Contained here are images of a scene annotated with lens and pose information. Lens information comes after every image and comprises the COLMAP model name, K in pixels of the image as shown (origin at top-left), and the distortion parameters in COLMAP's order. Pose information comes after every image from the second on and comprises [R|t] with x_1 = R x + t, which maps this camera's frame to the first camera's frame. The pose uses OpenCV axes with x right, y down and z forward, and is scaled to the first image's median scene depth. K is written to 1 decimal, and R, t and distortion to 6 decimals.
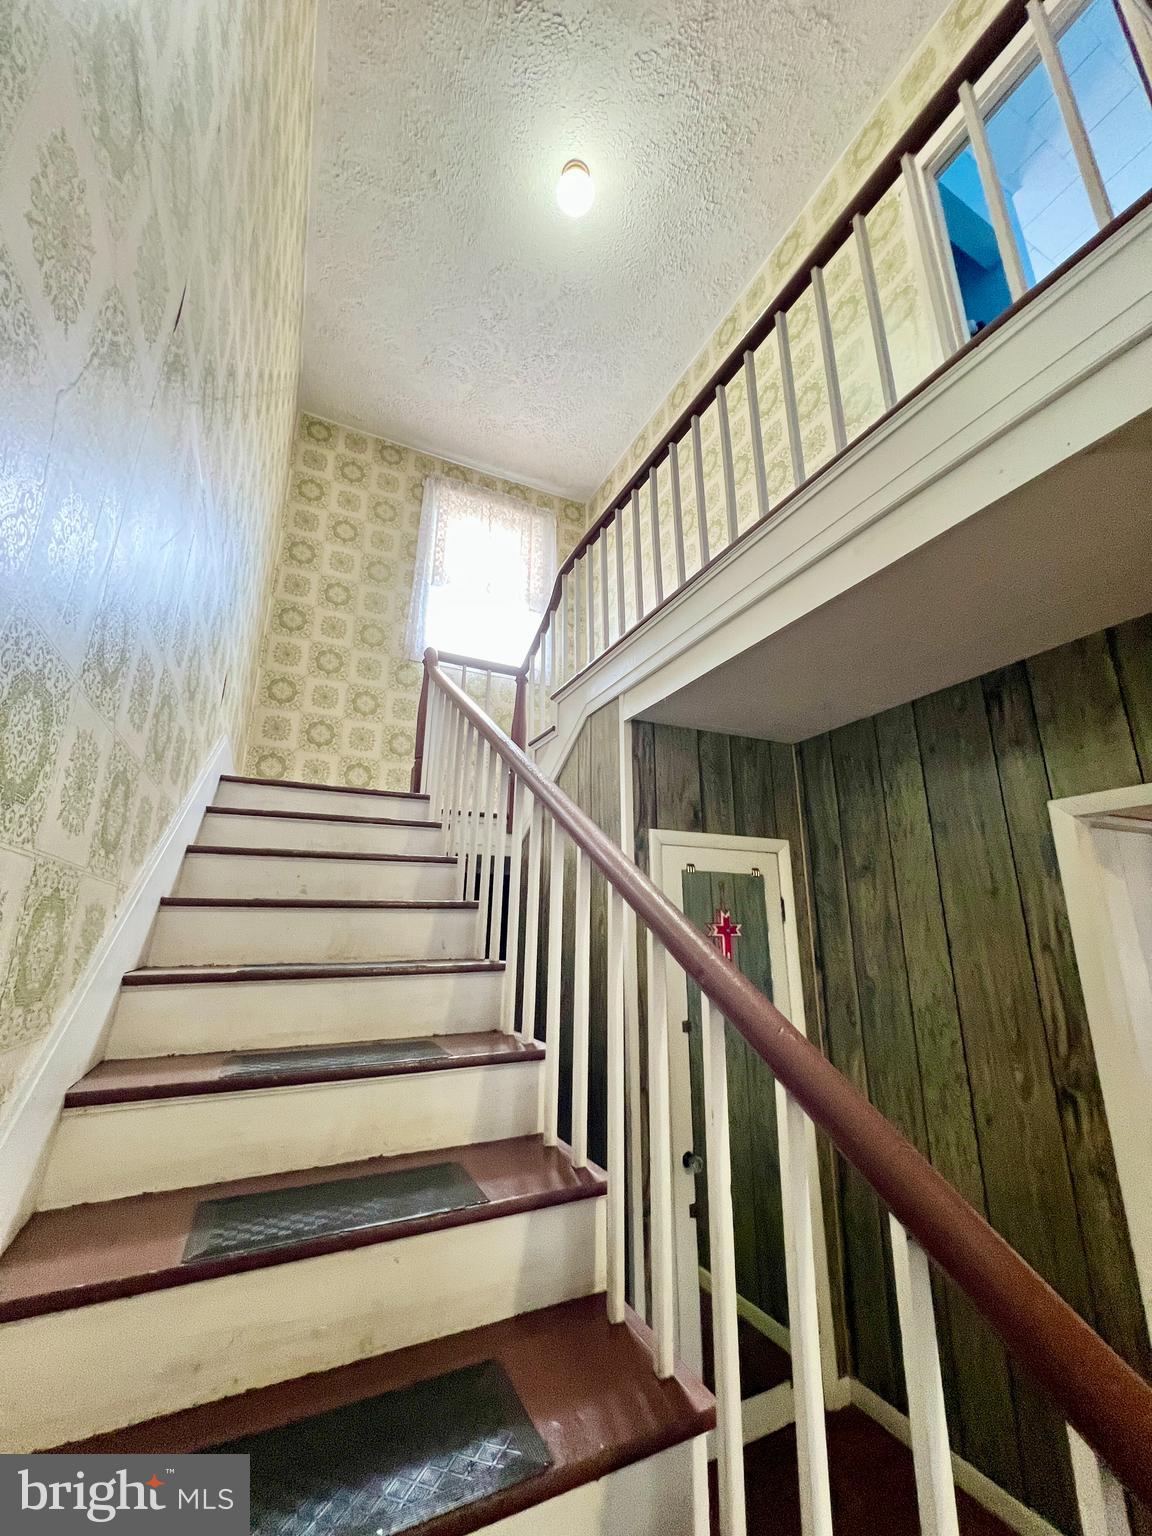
lens RADIAL K [[616.8, 0, 576.0], [0, 616.8, 768.0], [0, 0, 1]] dist [-0.003885, 0.000151]
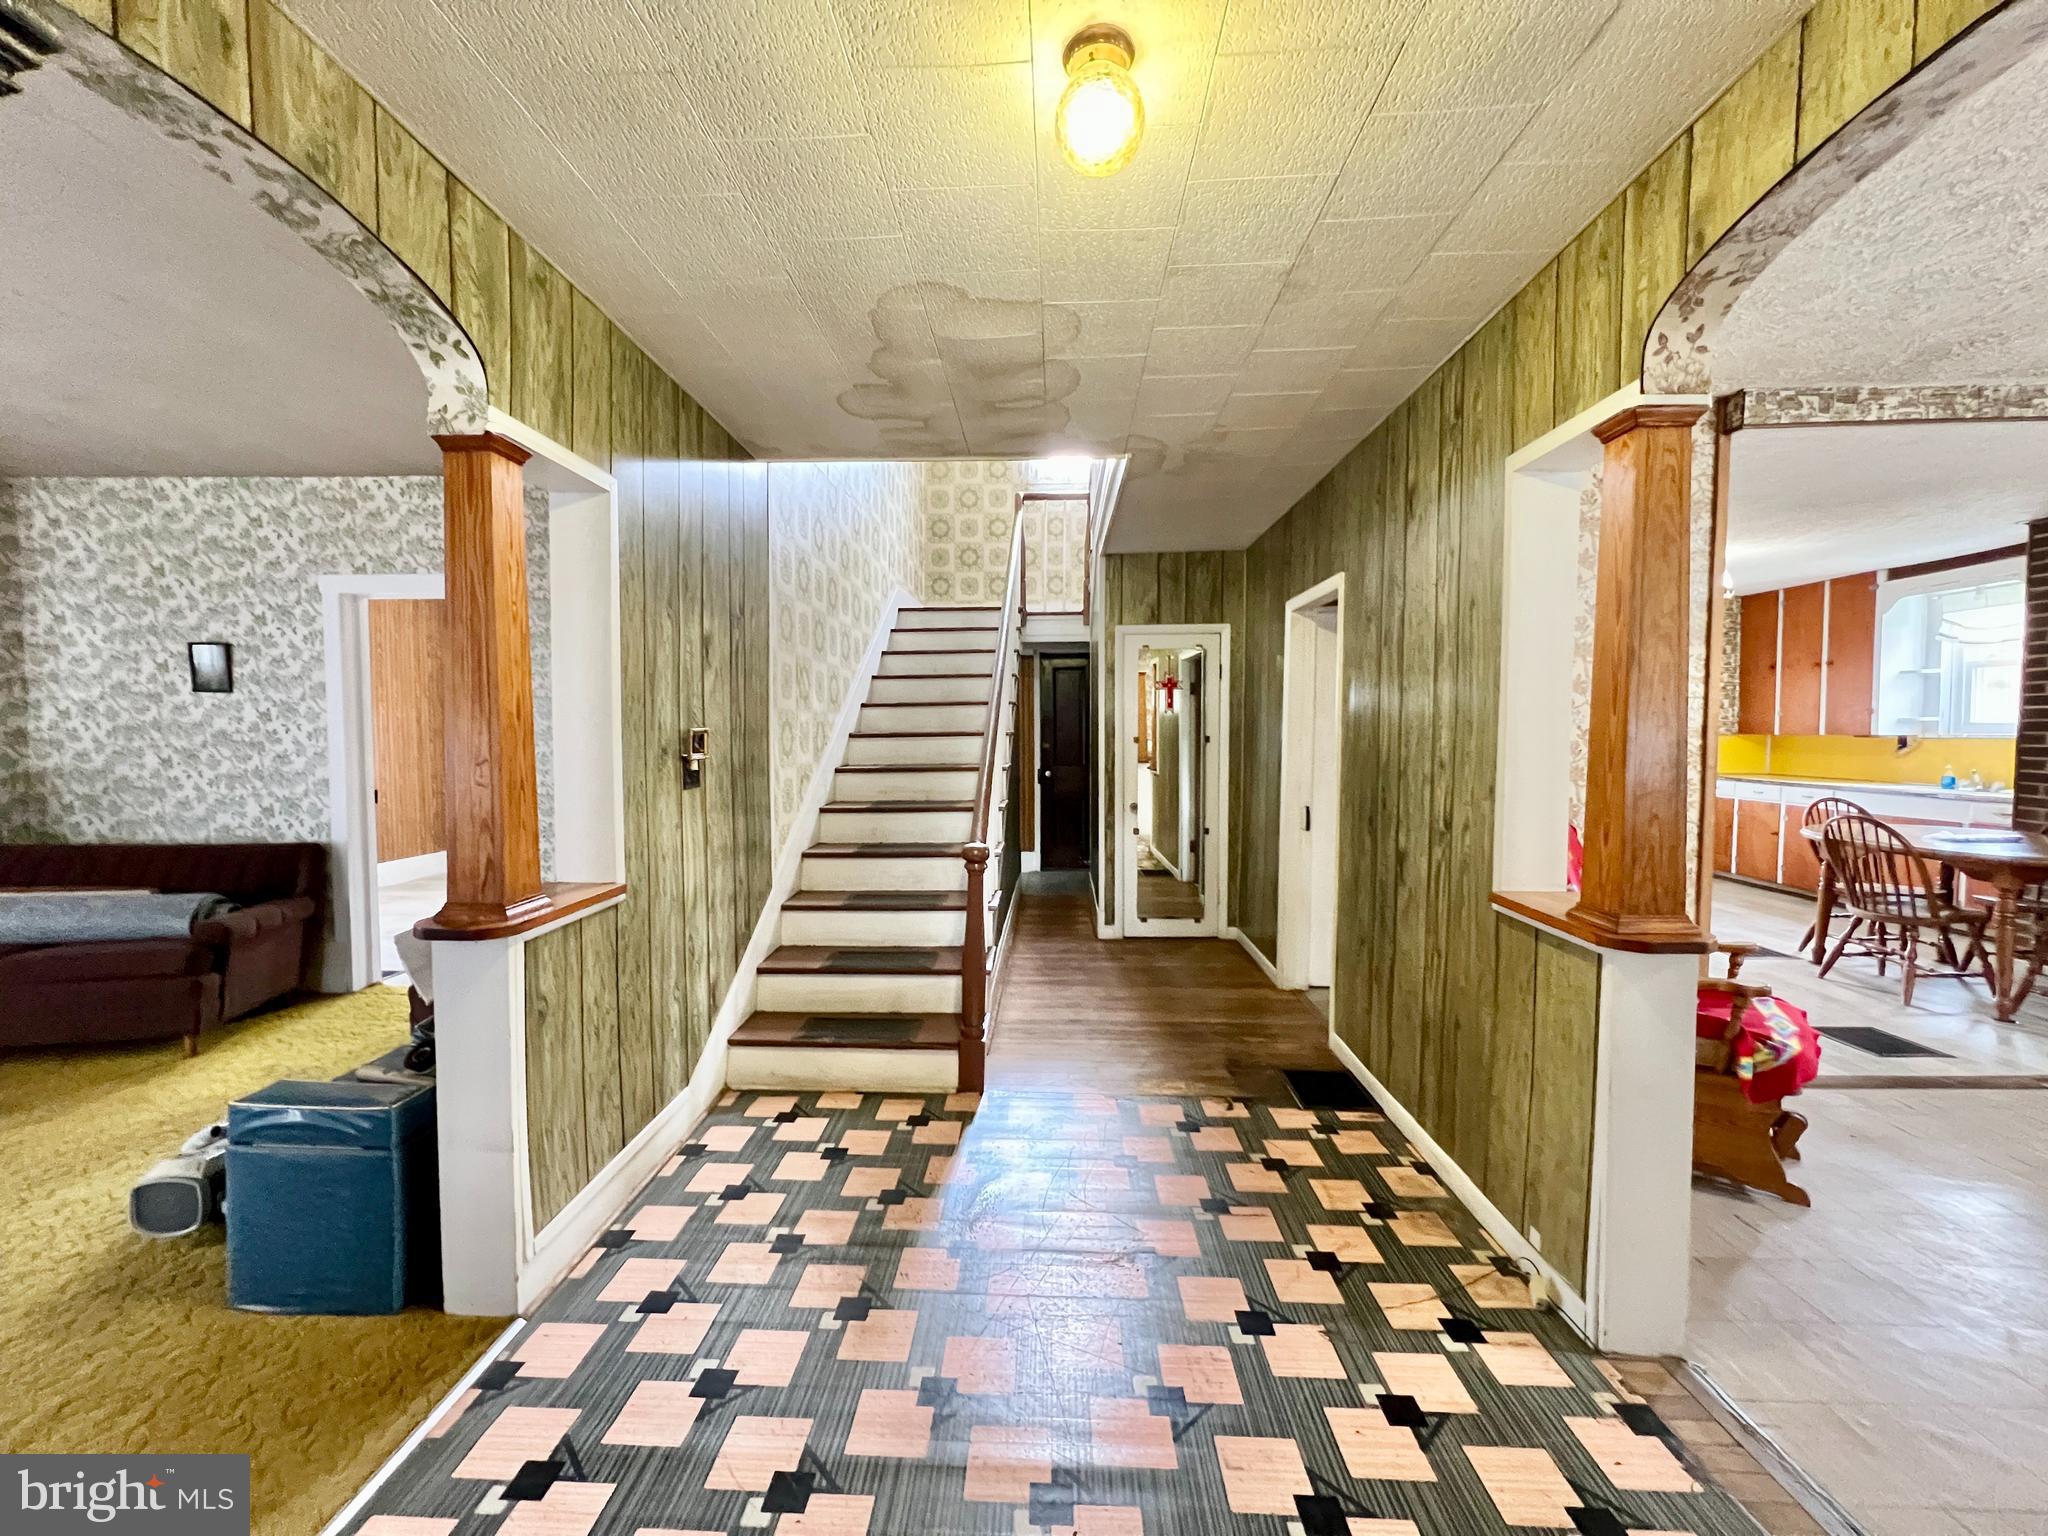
lens RADIAL K [[816.7, 0, 1011.1], [0, 816.7, 762.0], [0, 0, 1]] dist [0.000627, 0.000089]
pose [[0.883919, 0.014396, -0.467418, 0.503062], [0.126669, 0.954790, 0.268946, -0.096854], [0.450157, -0.296933, 0.842134, -0.595011]]
